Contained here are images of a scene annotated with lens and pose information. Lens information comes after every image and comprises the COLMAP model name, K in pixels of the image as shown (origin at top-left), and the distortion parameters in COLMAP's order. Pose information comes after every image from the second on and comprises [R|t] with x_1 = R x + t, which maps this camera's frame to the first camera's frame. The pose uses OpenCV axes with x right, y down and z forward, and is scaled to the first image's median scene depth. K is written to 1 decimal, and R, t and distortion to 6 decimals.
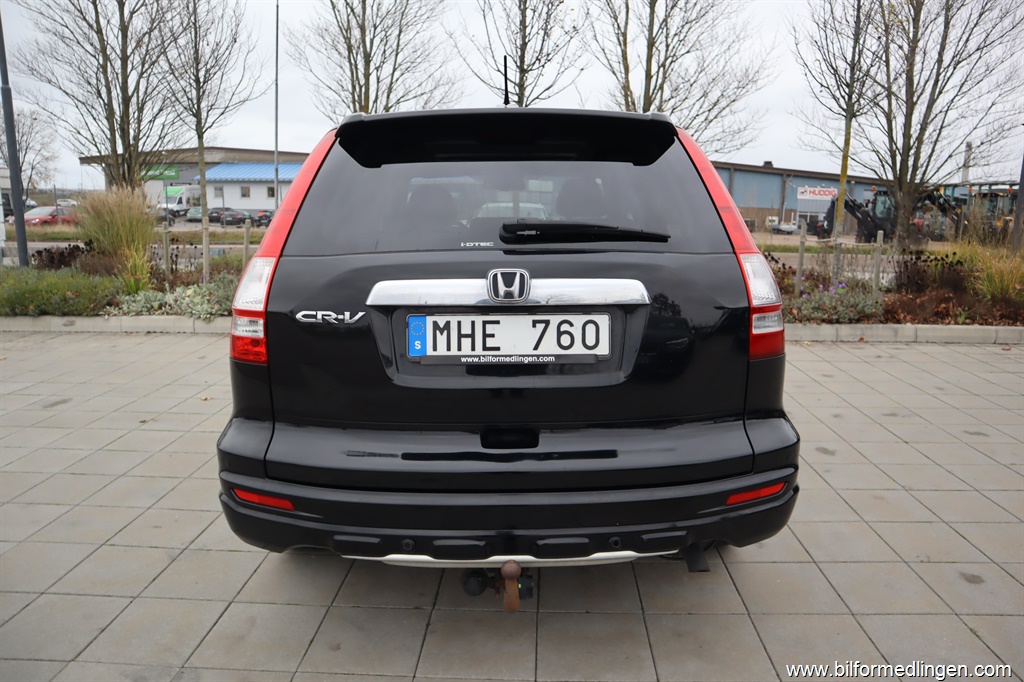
lens RADIAL K [[707.5, 0, 515.0], [0, 707.5, 345.8], [0, 0, 1]] dist [-0.121289, 0.071829]
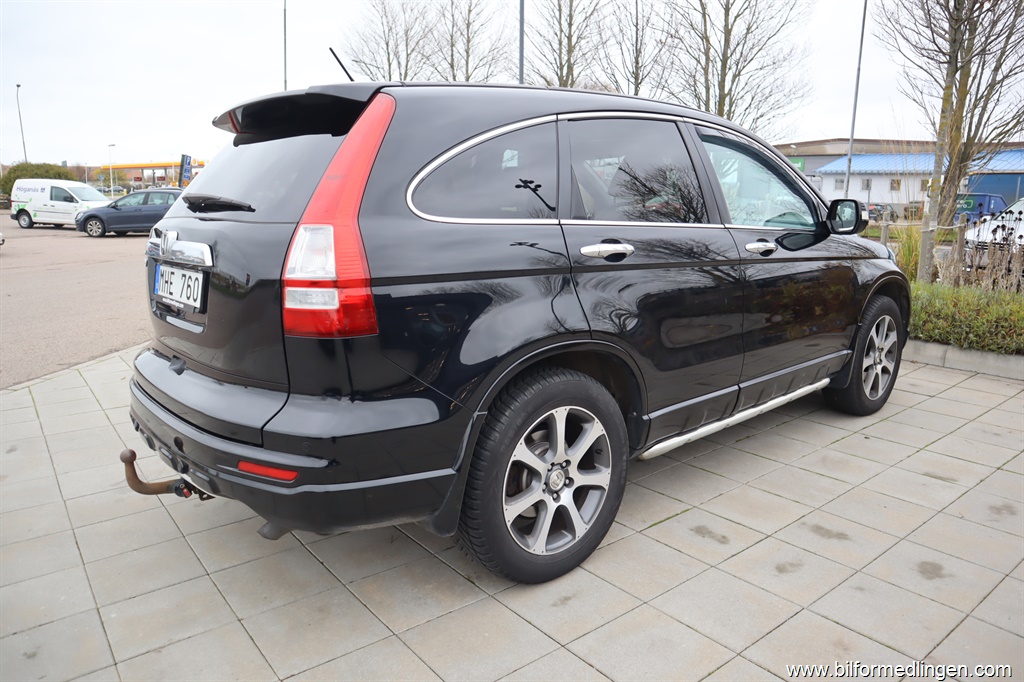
lens RADIAL K [[705.9, 0, 516.9], [0, 705.9, 342.9], [0, 0, 1]] dist [-0.119733, 0.070602]
pose [[0.651073, 0.147244, -0.744596, 0.097151], [-0.142214, 0.987294, 0.070885, -0.006331], [0.745573, 0.059741, 0.663741, 0.046242]]
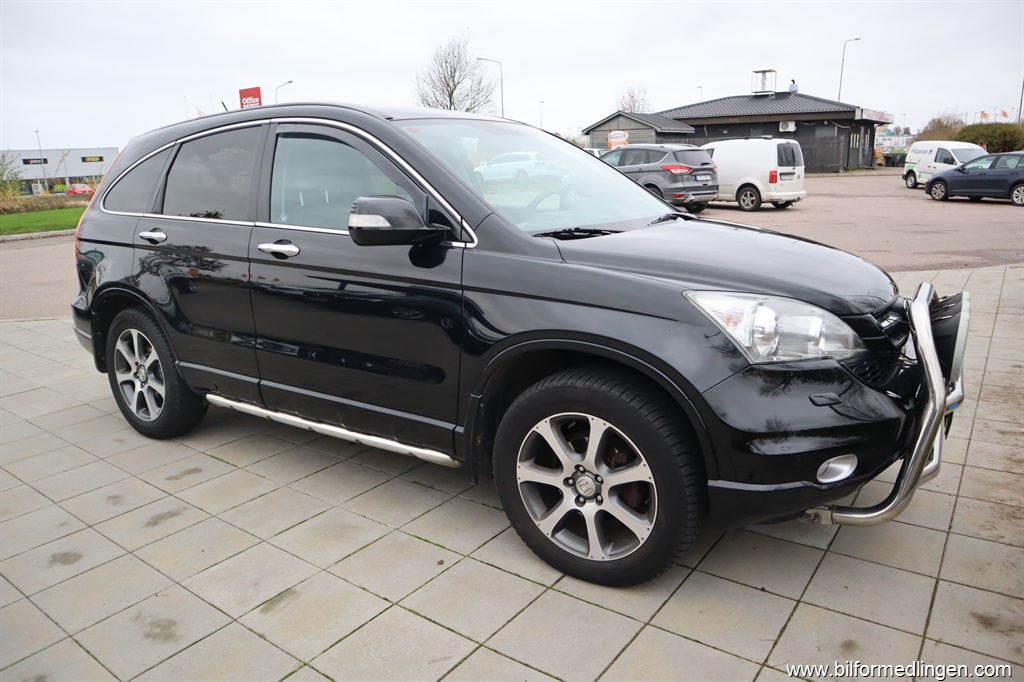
lens RADIAL K [[707.5, 0, 515.0], [0, 707.5, 345.8], [0, 0, 1]] dist [-0.121289, 0.071829]
pose [[-0.554649, 0.212066, -0.804607, 0.106250], [-0.141224, 0.928957, 0.342192, -0.049655], [0.820012, 0.303426, -0.485296, 0.247670]]
